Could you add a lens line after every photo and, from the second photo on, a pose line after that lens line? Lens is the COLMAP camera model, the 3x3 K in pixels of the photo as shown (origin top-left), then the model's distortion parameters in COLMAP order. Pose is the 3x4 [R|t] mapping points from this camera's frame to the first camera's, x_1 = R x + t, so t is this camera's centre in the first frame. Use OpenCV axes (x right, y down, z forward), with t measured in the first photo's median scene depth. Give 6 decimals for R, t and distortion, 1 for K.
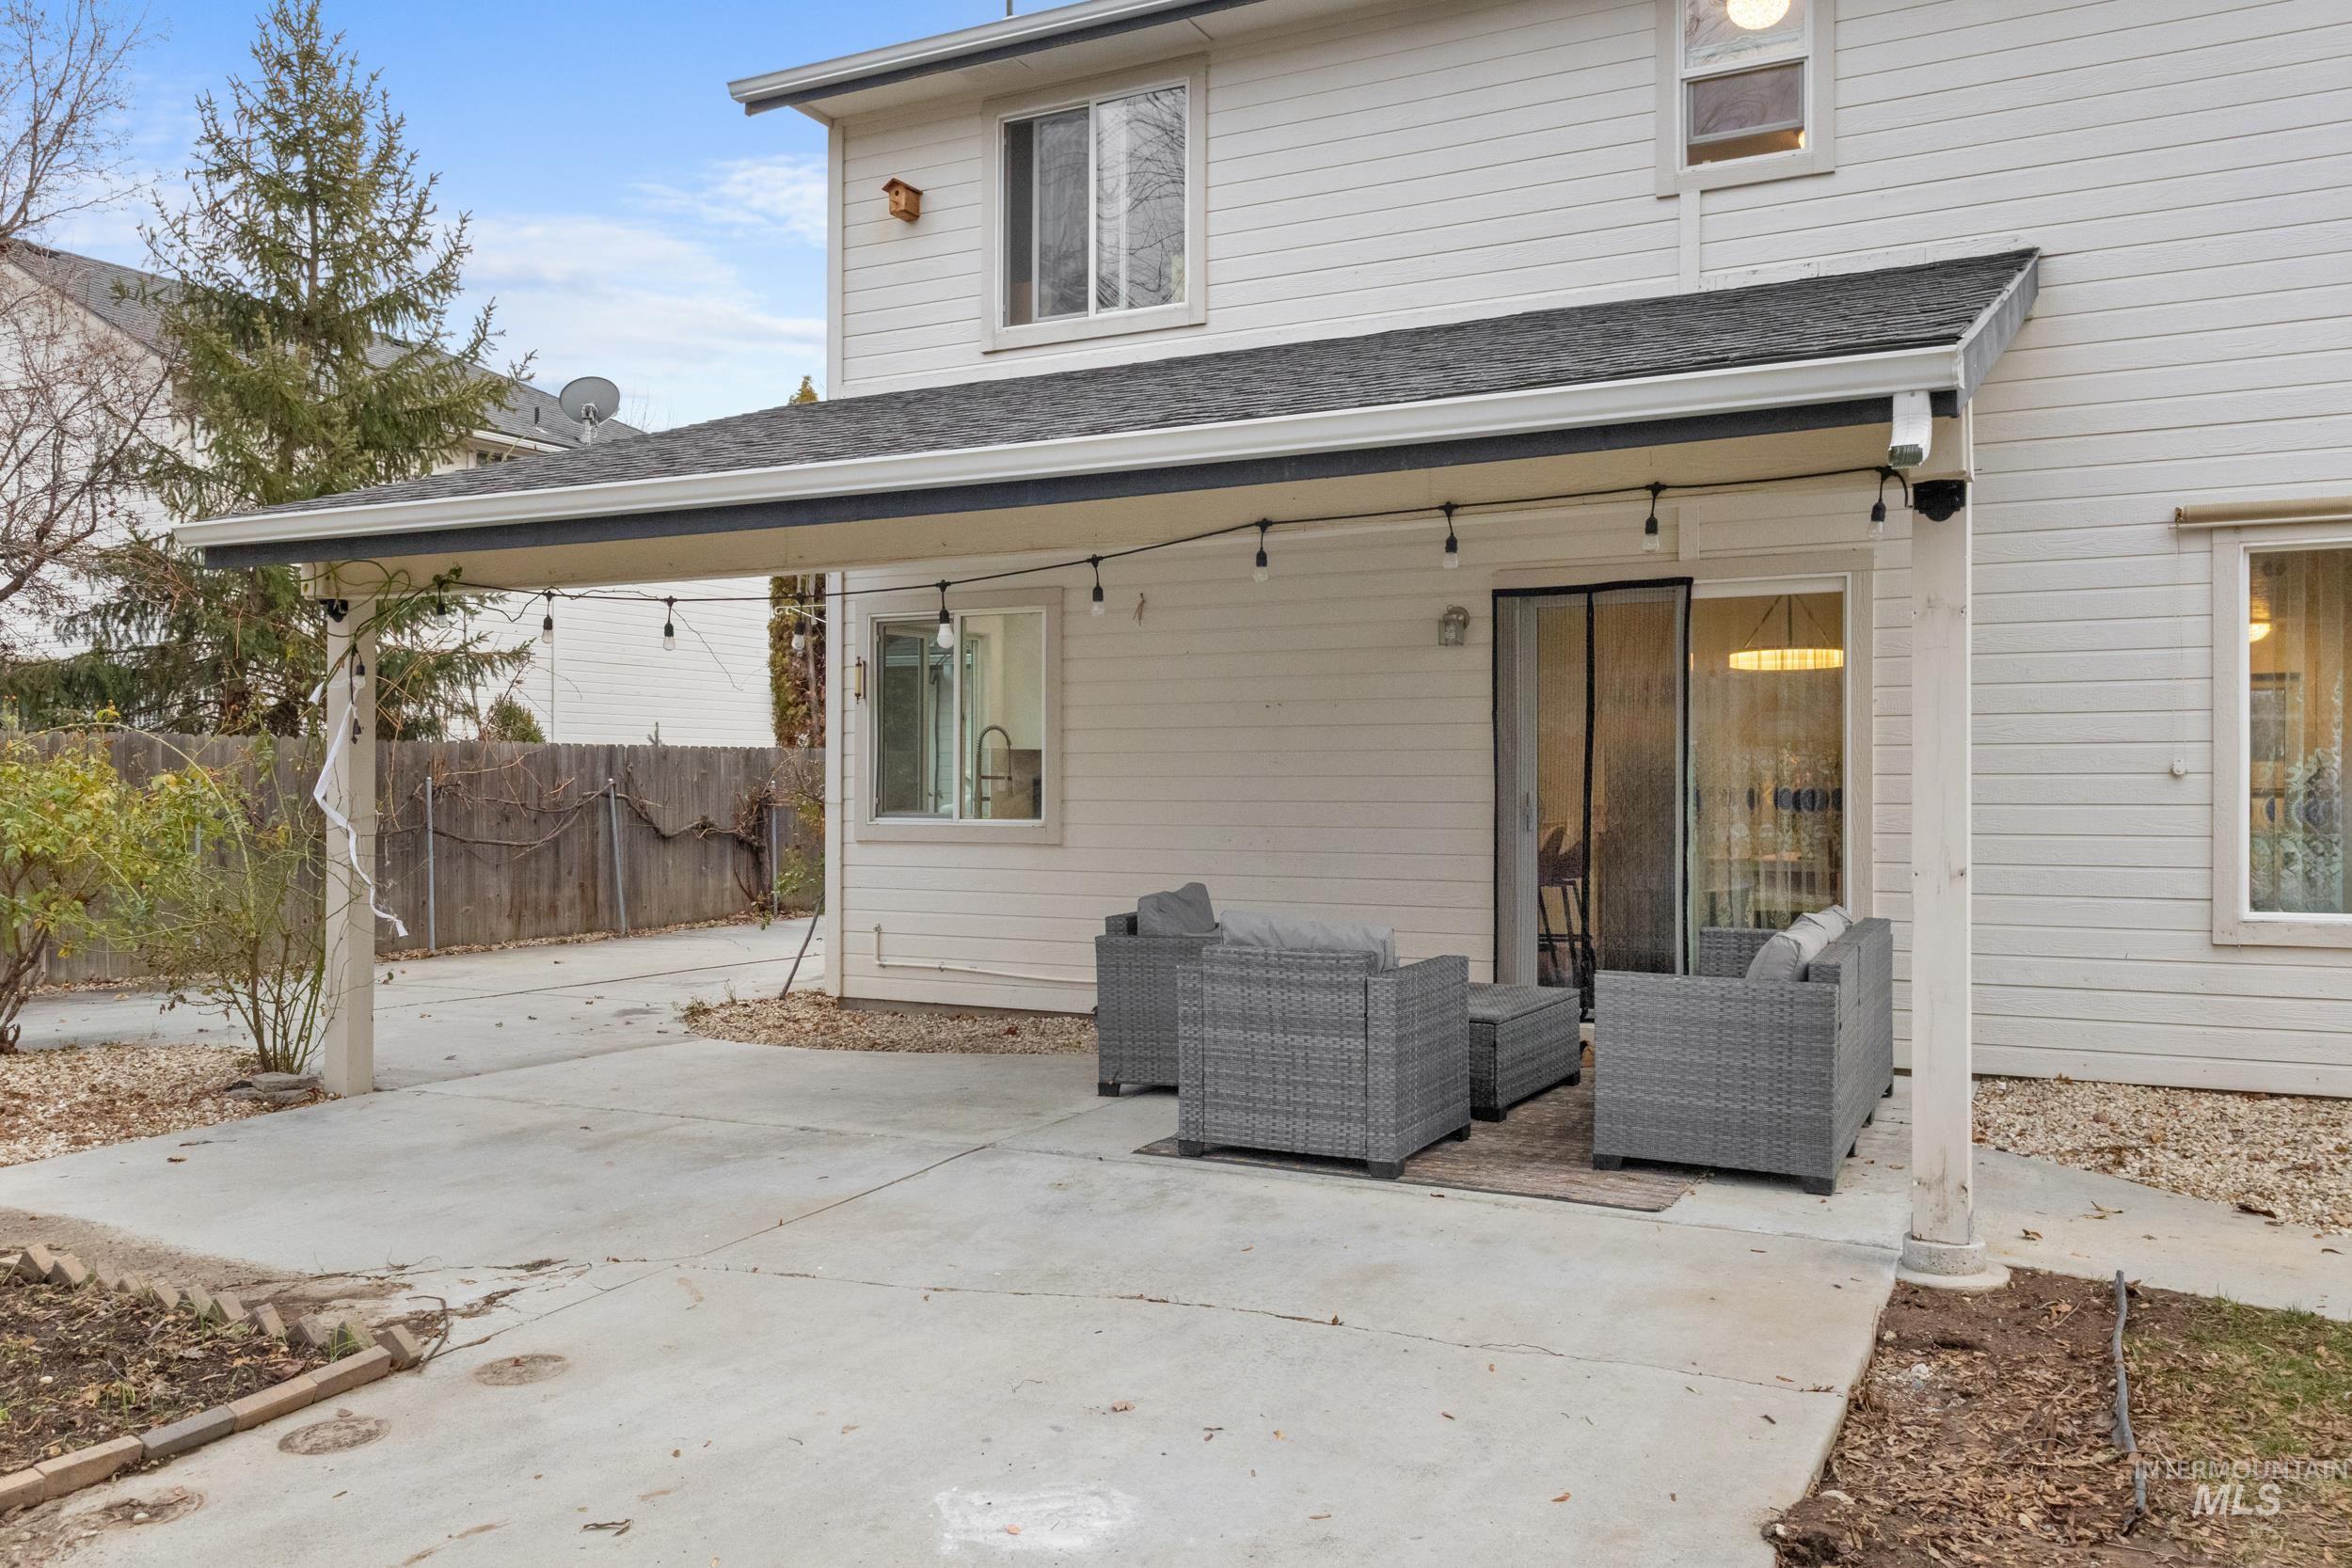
lens RADIAL K [[1933.4, 0, 1176.0], [0, 1933.4, 784.0], [0, 0, 1]] dist [-0.000058, -0.002787]
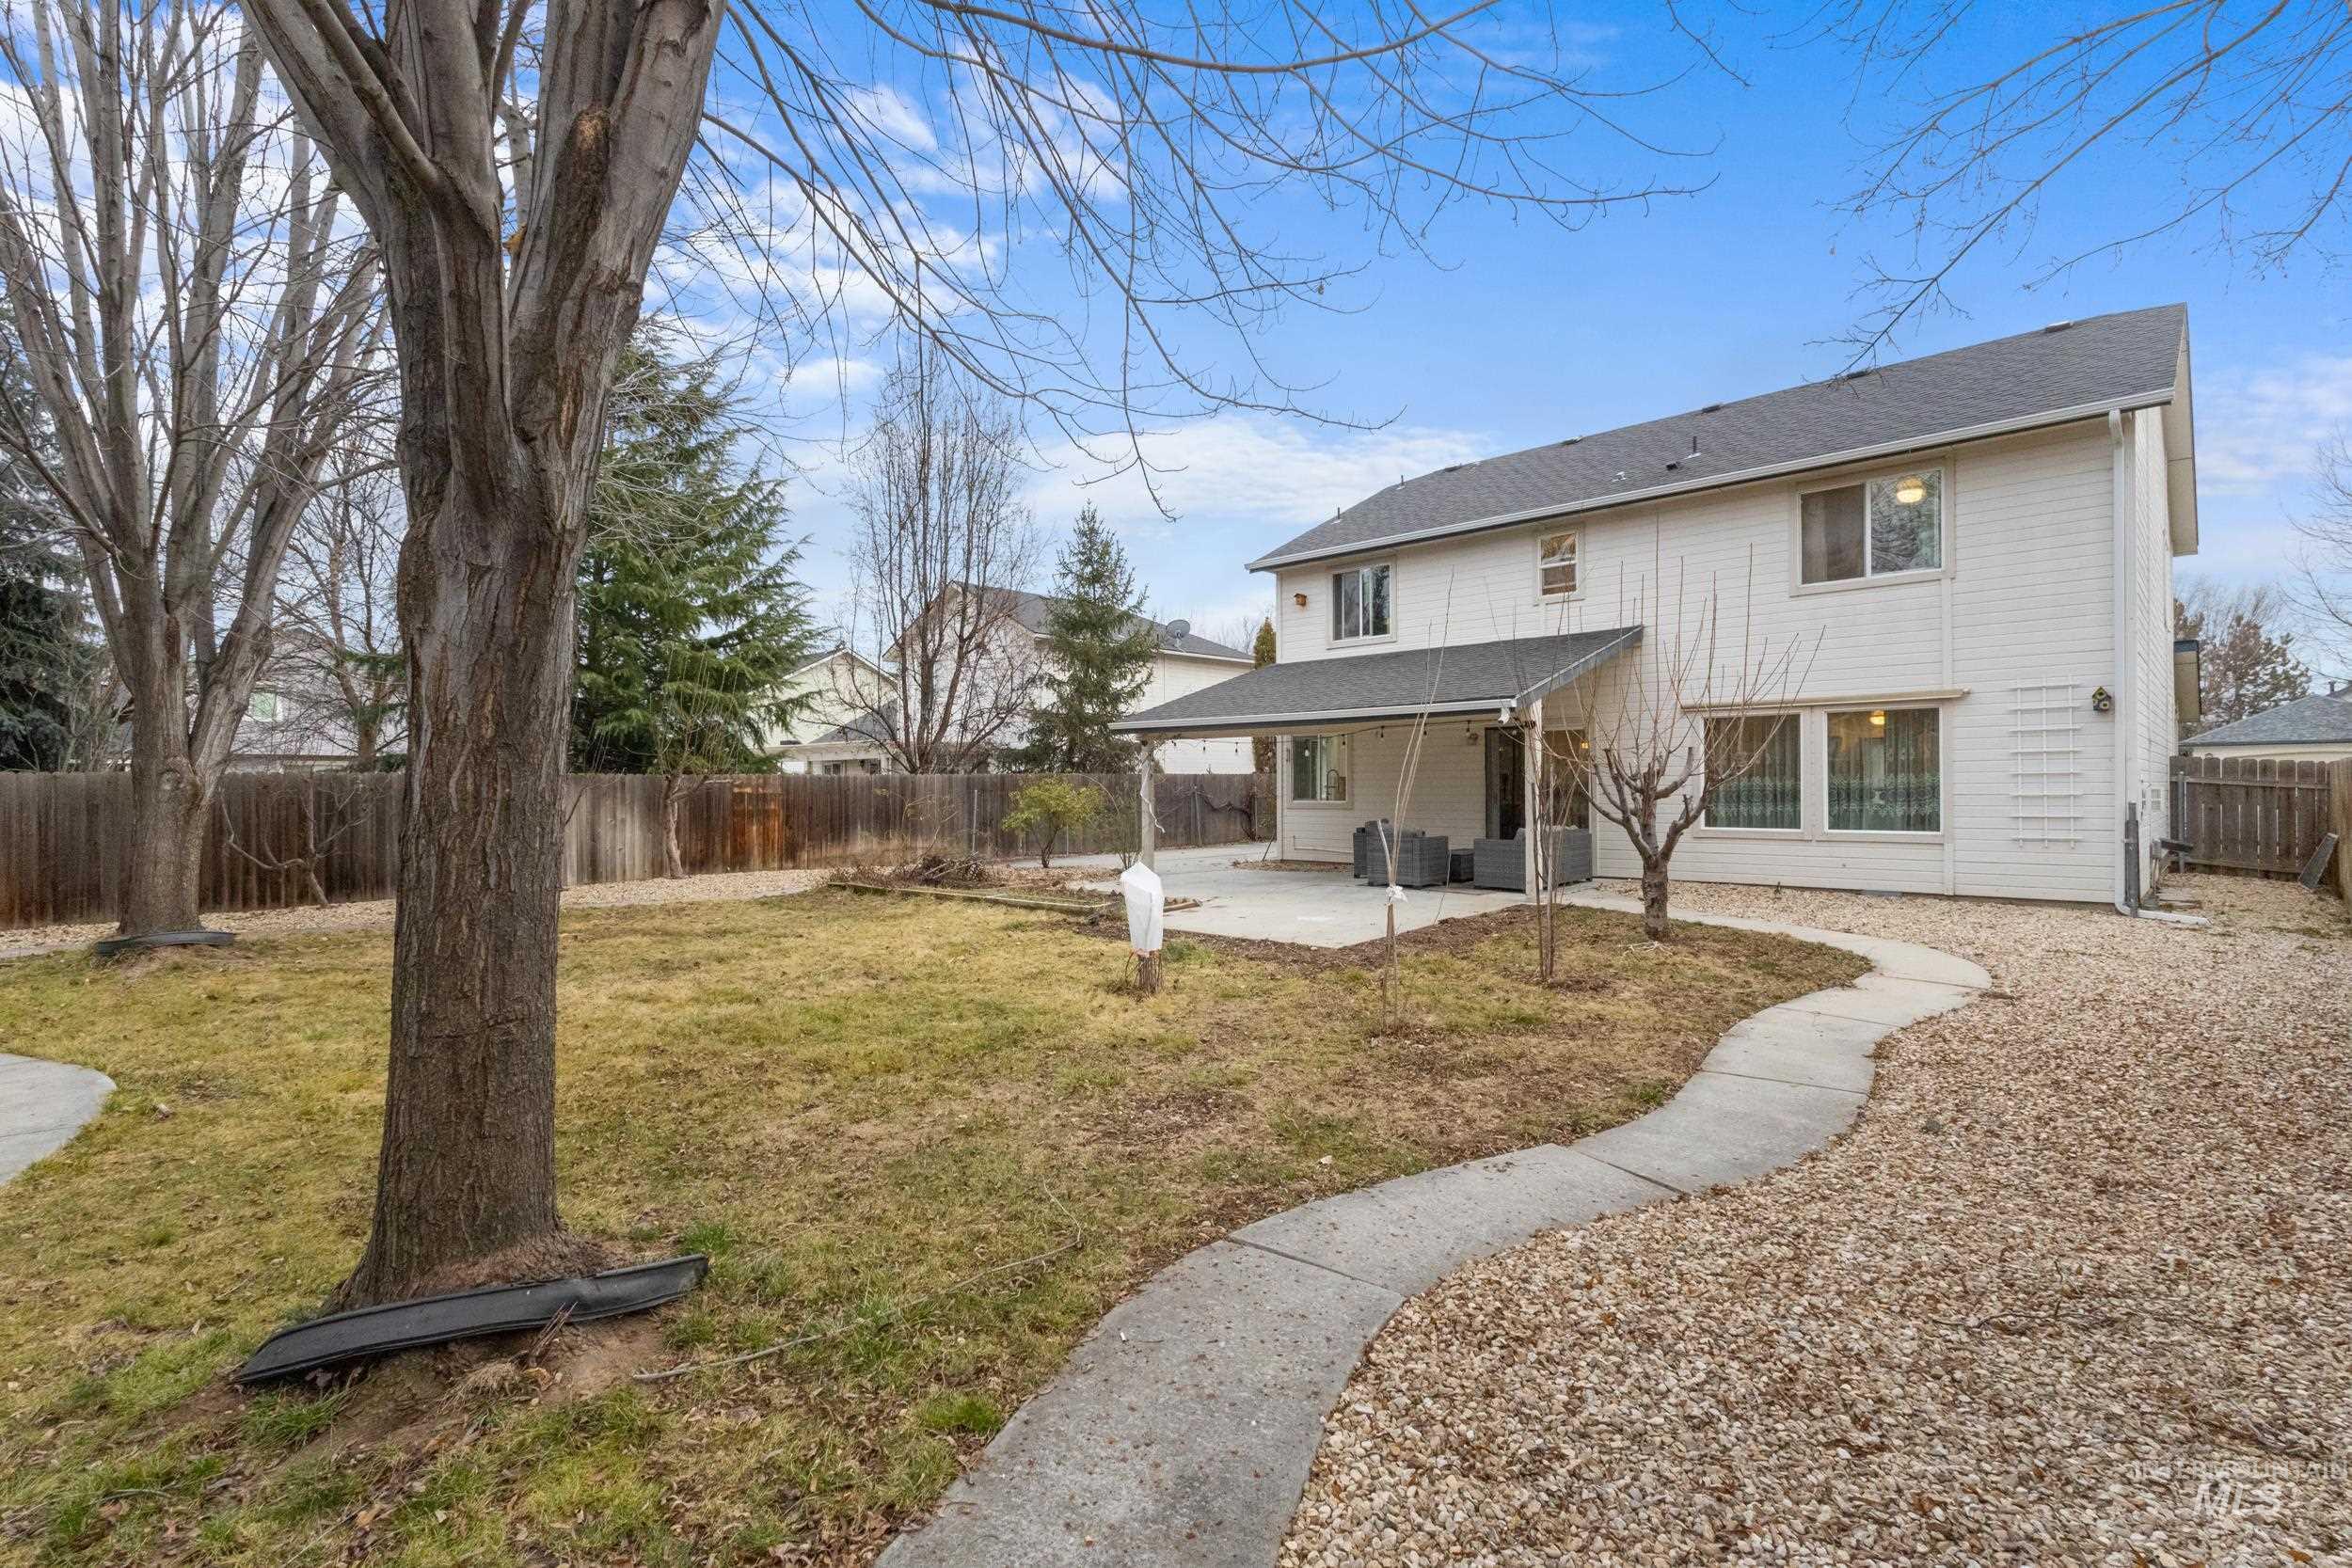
lens RADIAL K [[1073.1, 0, 1176.0], [0, 1073.1, 784.0], [0, 0, 1]] dist [-0.000071, -0.000004]
pose [[0.963441, -0.005487, -0.267866, 0.103414], [0.004965, 0.999984, -0.002629, -0.004798], [0.267876, 0.001203, 0.963453, -0.581177]]
